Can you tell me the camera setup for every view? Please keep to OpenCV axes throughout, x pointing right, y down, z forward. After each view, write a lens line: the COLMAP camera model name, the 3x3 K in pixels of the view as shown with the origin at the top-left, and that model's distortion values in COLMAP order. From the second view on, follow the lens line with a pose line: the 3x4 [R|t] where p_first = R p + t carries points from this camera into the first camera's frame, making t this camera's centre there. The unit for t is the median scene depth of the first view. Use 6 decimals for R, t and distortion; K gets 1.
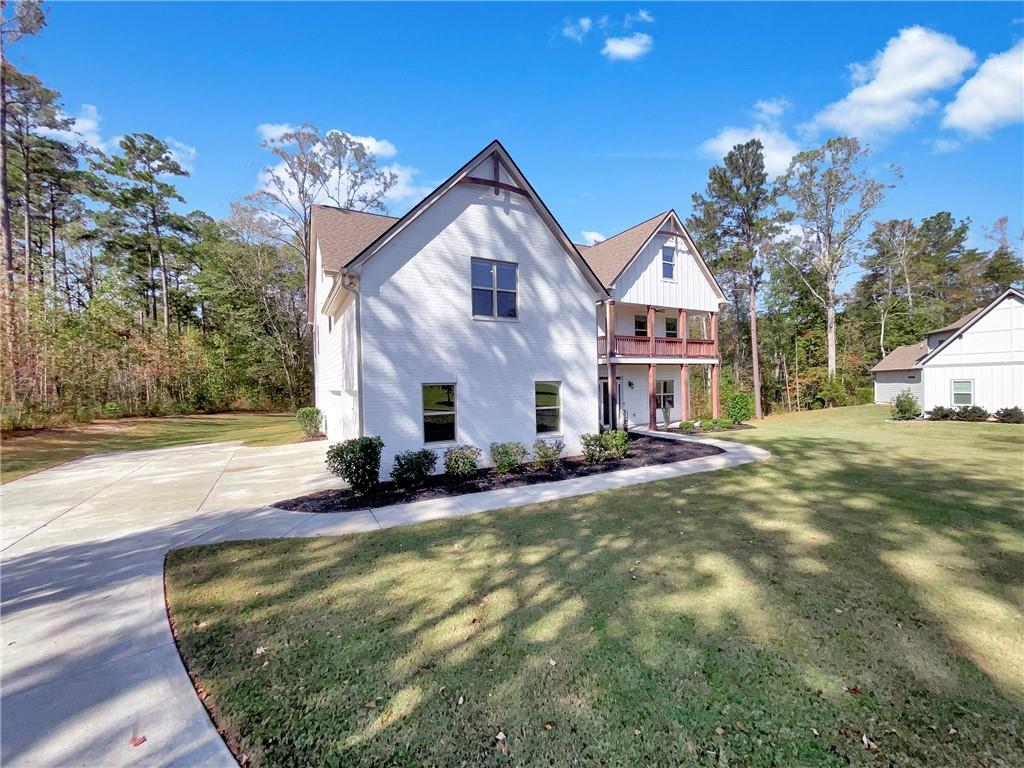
lens RADIAL K [[409.7, 0, 512.1], [0, 409.7, 381.6], [0, 0, 1]] dist [0.000198, -0.000063]
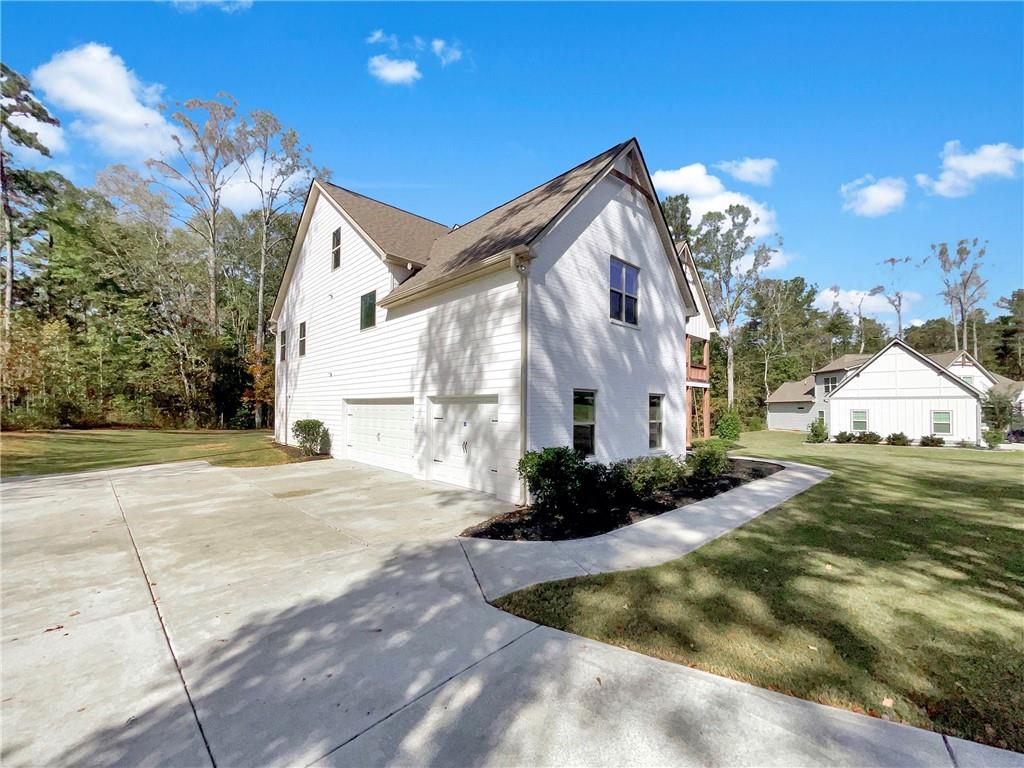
lens RADIAL K [[411.3, 0, 511.5], [0, 411.3, 388.5], [0, 0, 1]] dist [-0.002165, -0.000383]
pose [[0.966922, 0.041610, 0.251657, -0.523529], [-0.031179, 0.998487, -0.045298, 0.044559], [-0.253161, 0.035953, 0.966756, 0.166009]]
